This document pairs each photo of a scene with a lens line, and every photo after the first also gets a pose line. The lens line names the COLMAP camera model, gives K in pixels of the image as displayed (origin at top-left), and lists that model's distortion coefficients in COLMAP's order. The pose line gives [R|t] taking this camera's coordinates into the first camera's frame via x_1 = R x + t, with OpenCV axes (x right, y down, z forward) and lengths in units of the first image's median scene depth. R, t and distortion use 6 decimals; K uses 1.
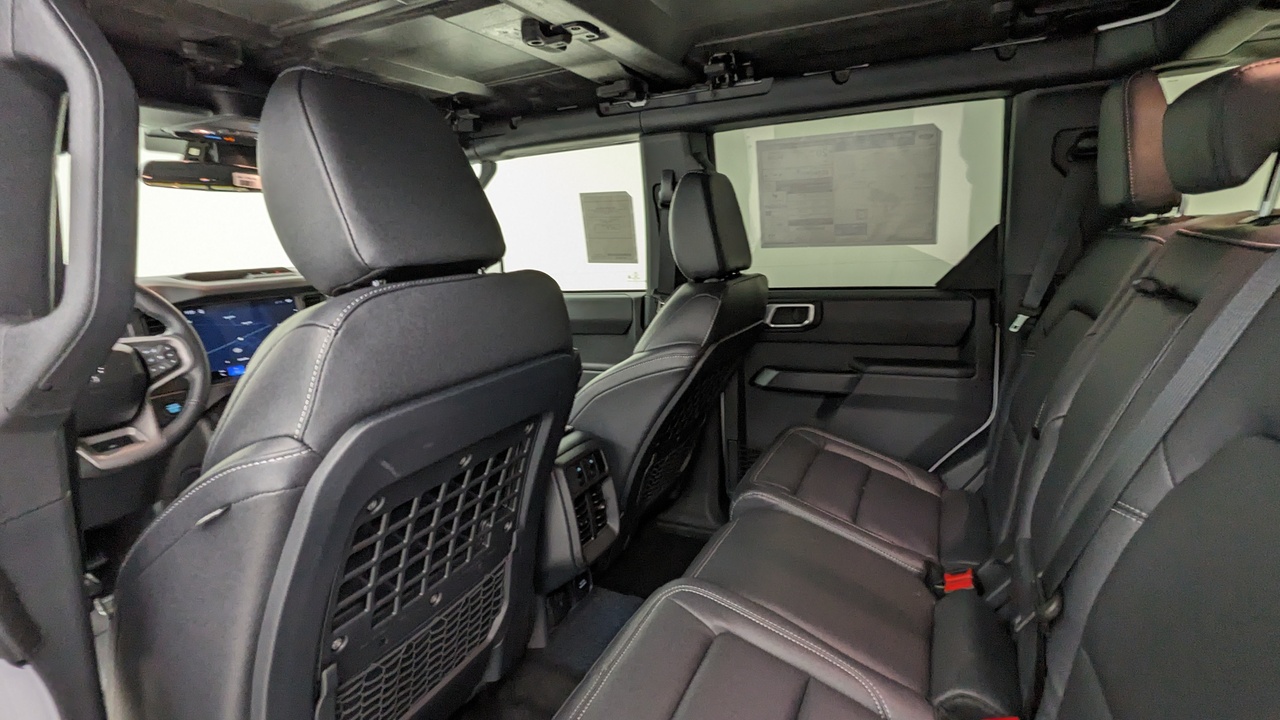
lens RADIAL K [[582.4, 0, 640.1], [0, 582.4, 365.7], [0, 0, 1]] dist [-0.001742, -0.000394]
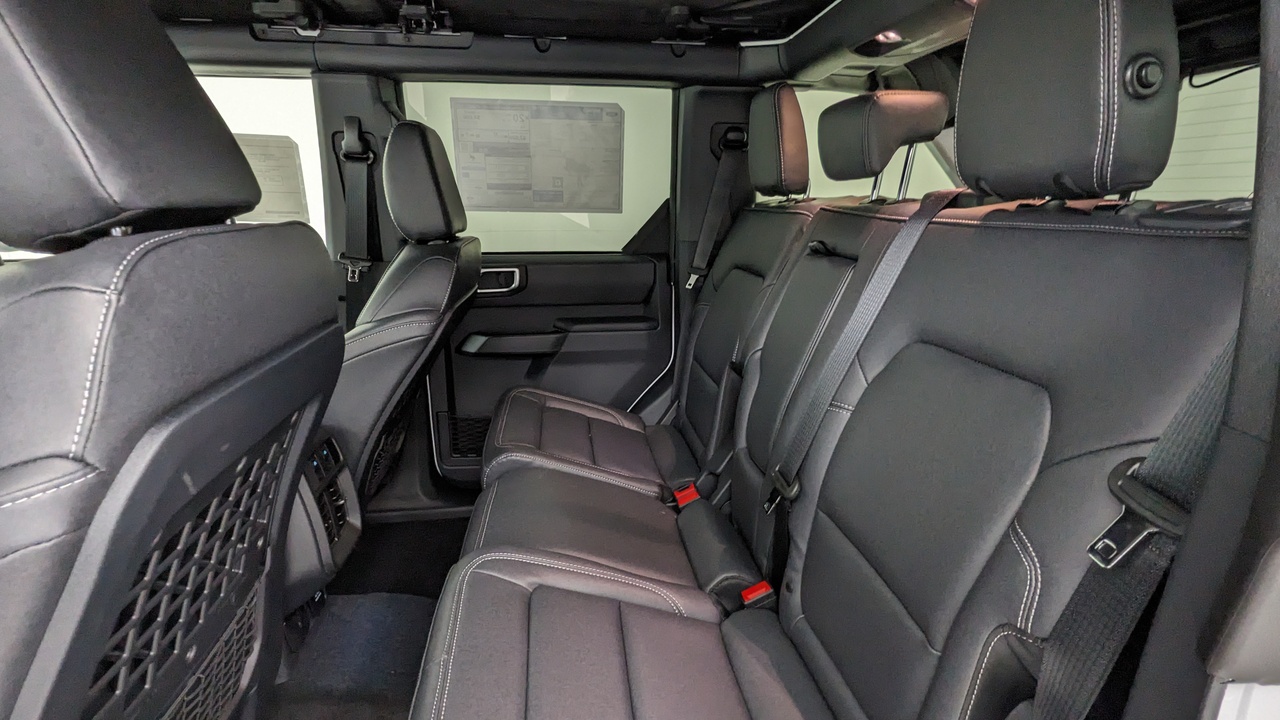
lens RADIAL K [[581.3, 0, 640.0], [0, 581.3, 360.0], [0, 0, 1]] dist [-0.002370, -0.000450]
pose [[0.848310, -0.094194, 0.521055, -0.092089], [0.070208, 0.995371, 0.065635, 0.003623], [-0.524825, -0.019096, 0.850996, 0.021258]]
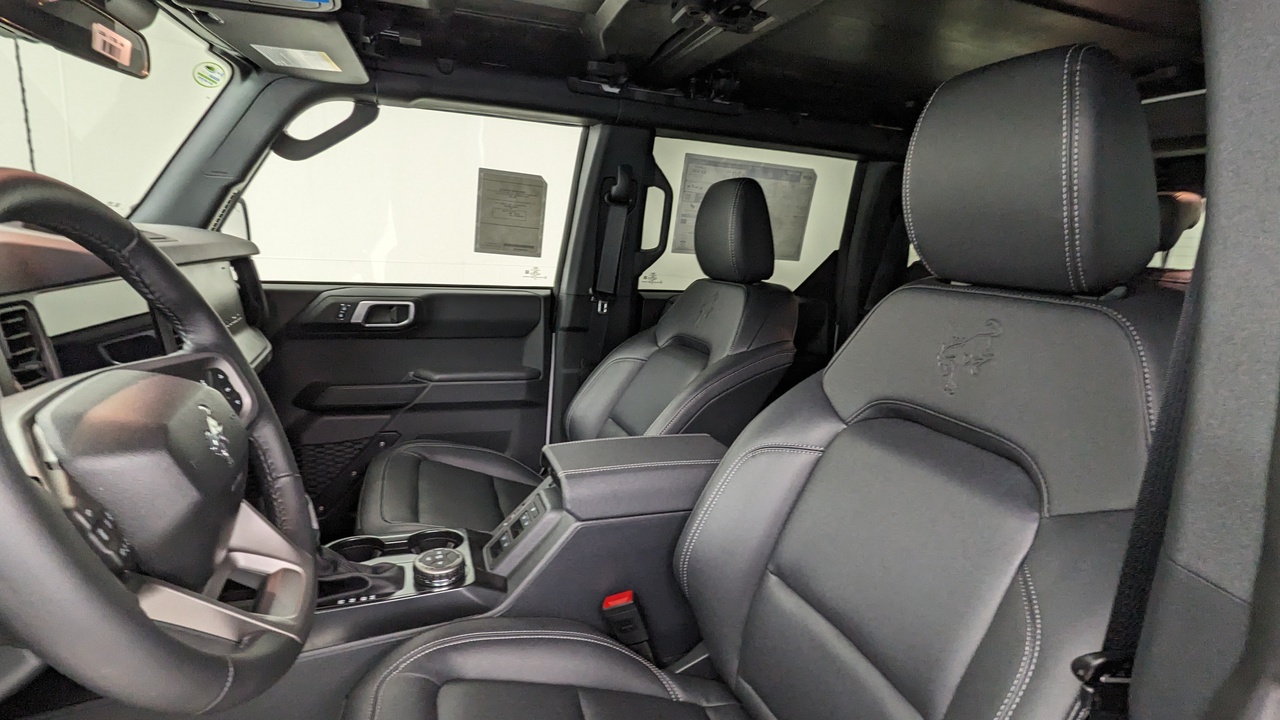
lens RADIAL K [[582.4, 0, 640.1], [0, 582.4, 365.7], [0, 0, 1]] dist [-0.001742, -0.000394]
pose [[0.723562, -0.058071, 0.687813, -0.764968], [0.057248, 0.998070, 0.024041, -0.030528], [-0.687882, 0.021981, 0.725490, 0.354685]]
